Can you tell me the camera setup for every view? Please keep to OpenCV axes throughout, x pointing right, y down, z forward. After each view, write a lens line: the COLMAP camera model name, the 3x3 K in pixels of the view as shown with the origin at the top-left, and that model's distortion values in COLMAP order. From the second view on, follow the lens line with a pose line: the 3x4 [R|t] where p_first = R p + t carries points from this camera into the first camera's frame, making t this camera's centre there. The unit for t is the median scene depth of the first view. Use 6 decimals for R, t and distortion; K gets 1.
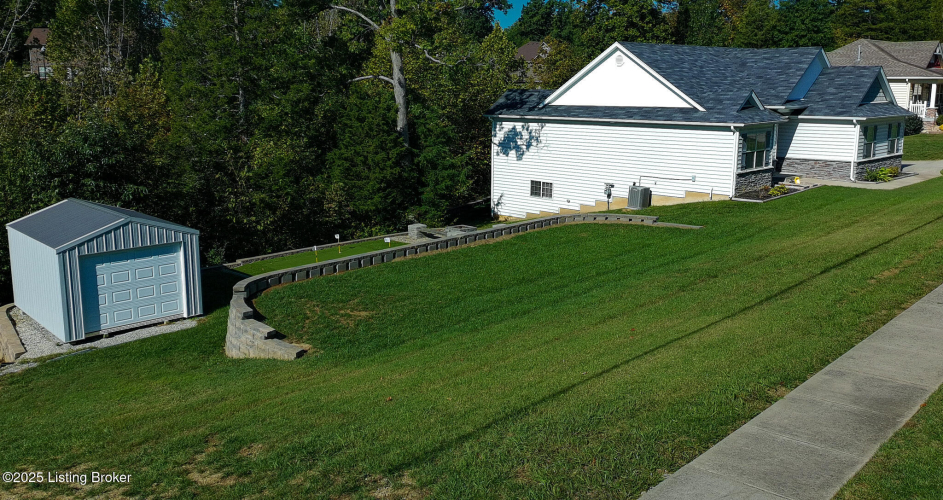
lens RADIAL K [[798.5, 0, 464.3], [0, 798.5, 249.5], [0, 0, 1]] dist [0.055409, 0.000467]
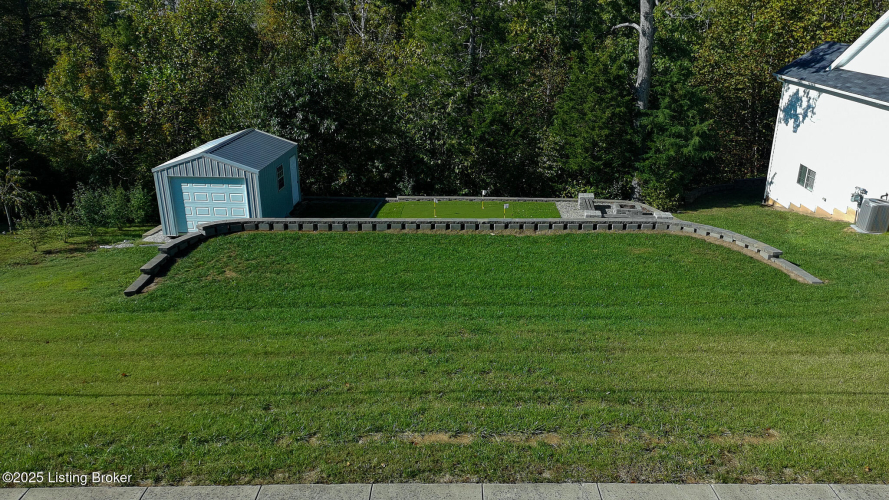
lens RADIAL K [[692.9, 0, 439.4], [0, 692.9, 246.7], [0, 0, 1]] dist [0.039103, -0.031107]
pose [[0.656715, 0.236935, -0.715952, 0.365723], [-0.141068, 0.971201, 0.192011, -0.088005], [0.740827, -0.025099, 0.671226, 0.283028]]
